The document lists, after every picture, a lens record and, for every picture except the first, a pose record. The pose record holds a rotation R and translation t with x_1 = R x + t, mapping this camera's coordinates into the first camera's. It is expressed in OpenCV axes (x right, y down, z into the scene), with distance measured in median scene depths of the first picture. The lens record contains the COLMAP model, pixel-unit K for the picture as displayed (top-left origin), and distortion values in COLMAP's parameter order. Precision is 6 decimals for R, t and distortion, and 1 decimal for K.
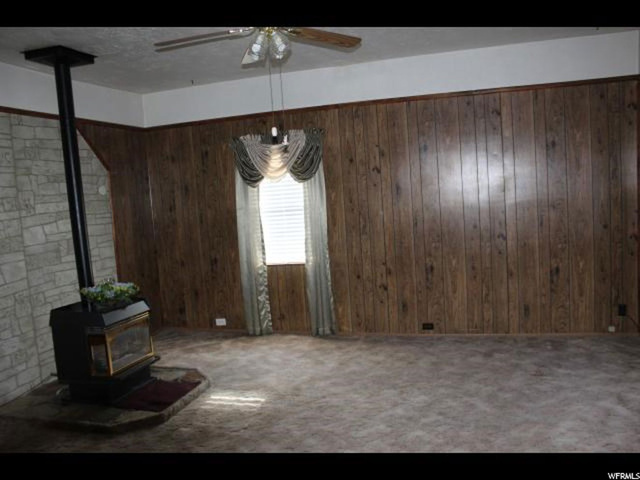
lens RADIAL K [[528.2, 0, 325.5], [0, 528.2, 244.2], [0, 0, 1]] dist [-0.165661, 0.145197]
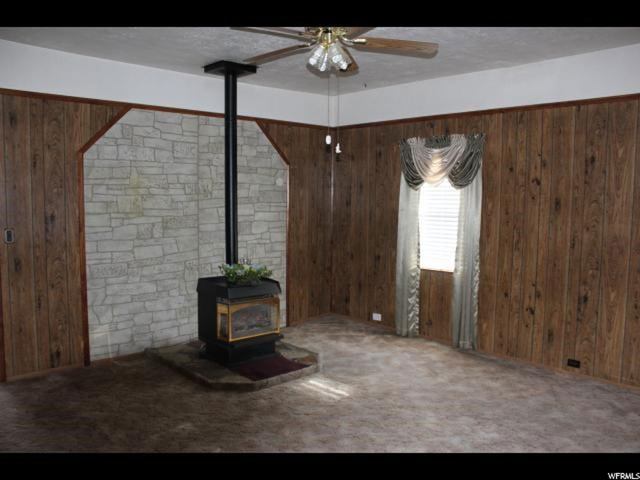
lens RADIAL K [[528.2, 0, 325.5], [0, 528.2, 244.2], [0, 0, 1]] dist [-0.165661, 0.145197]
pose [[0.860082, 0.120673, -0.495679, 0.239064], [-0.116763, 0.992394, 0.038995, -0.025838], [0.496614, 0.024338, 0.867630, 0.049507]]
